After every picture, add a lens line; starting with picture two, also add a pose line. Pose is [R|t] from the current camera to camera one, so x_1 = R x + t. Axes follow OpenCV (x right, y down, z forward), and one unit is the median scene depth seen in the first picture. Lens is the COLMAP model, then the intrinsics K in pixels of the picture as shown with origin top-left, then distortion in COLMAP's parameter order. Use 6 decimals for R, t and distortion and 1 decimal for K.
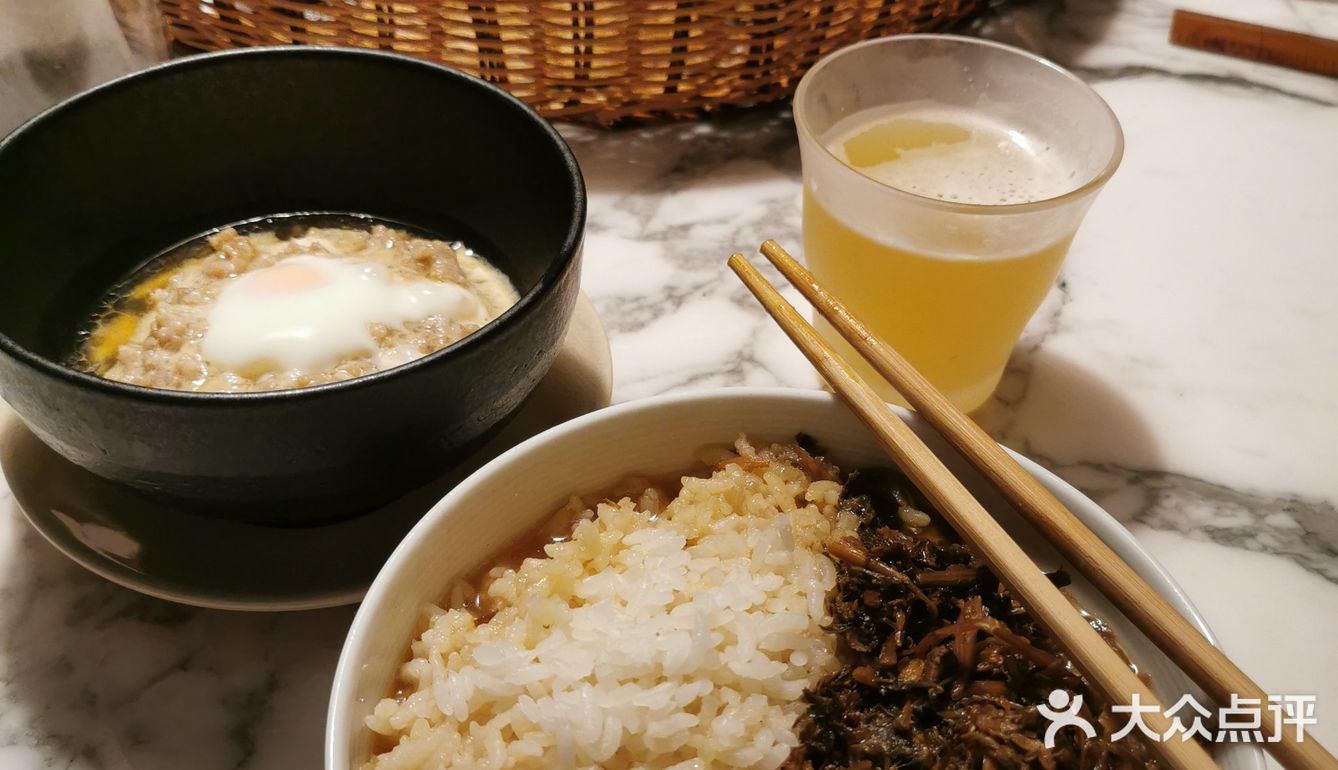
lens RADIAL K [[1415.8, 0, 664.1], [0, 1415.8, 386.8], [0, 0, 1]] dist [0.015362, 0.000000]
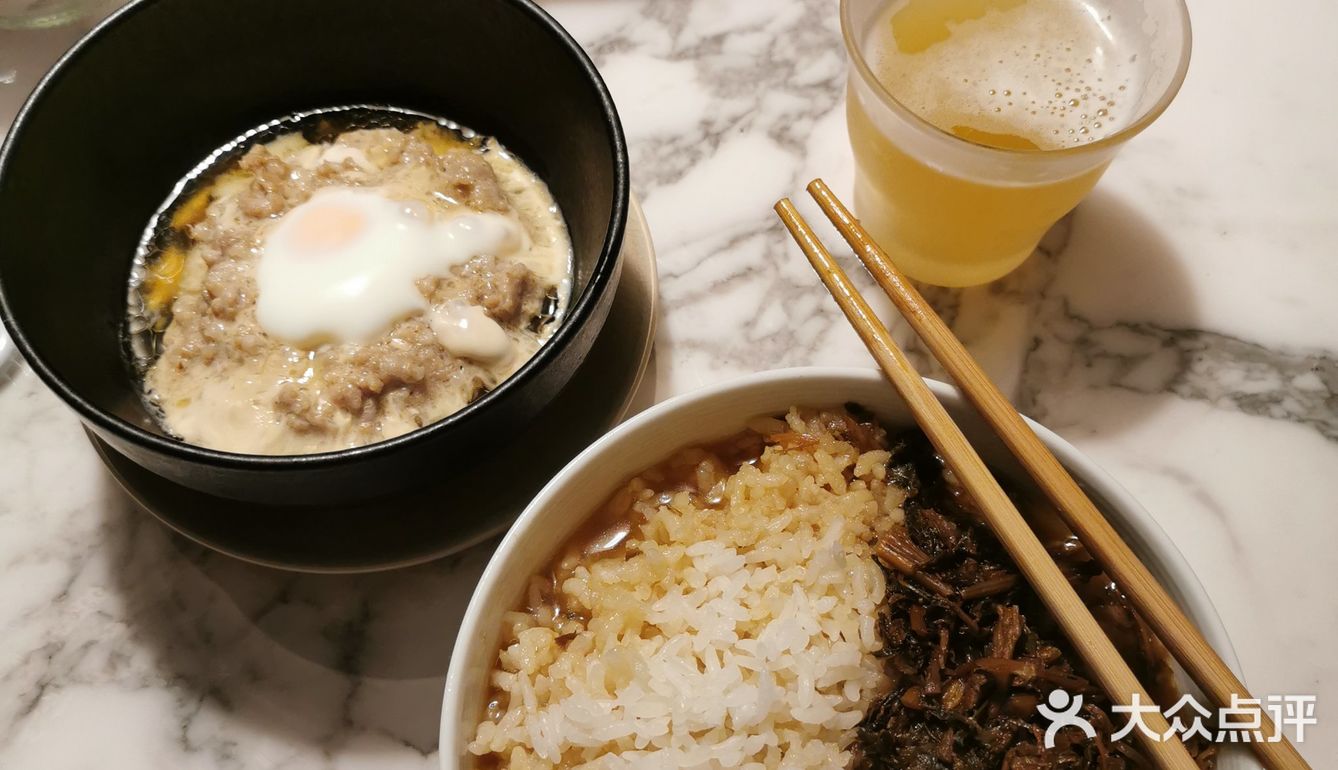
lens RADIAL K [[1415.8, 0, 664.1], [0, 1415.8, 389.6], [0, 0, 1]] dist [0.015362, 0.000000]
pose [[0.999219, -0.035674, -0.017009, -0.018714], [0.039427, 0.929562, 0.366552, -0.327812], [0.002734, -0.366936, 0.930242, 0.037459]]
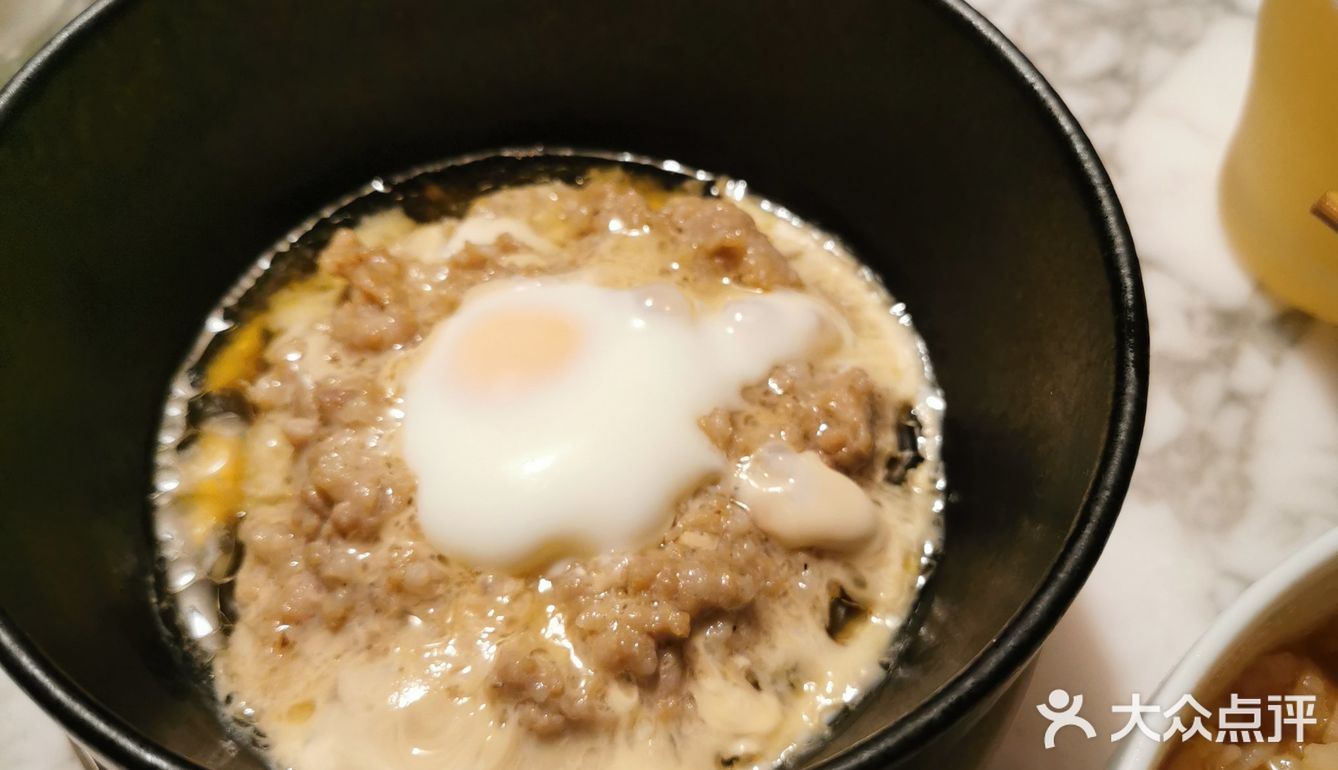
lens RADIAL K [[1415.8, 0, 654.5], [0, 1415.8, 415.8], [0, 0, 1]] dist [0.015362, 0.000000]
pose [[0.981709, -0.169297, 0.087097, -0.268691], [0.137509, 0.946901, 0.290637, -0.204567], [-0.131676, -0.273344, 0.952861, 0.470852]]
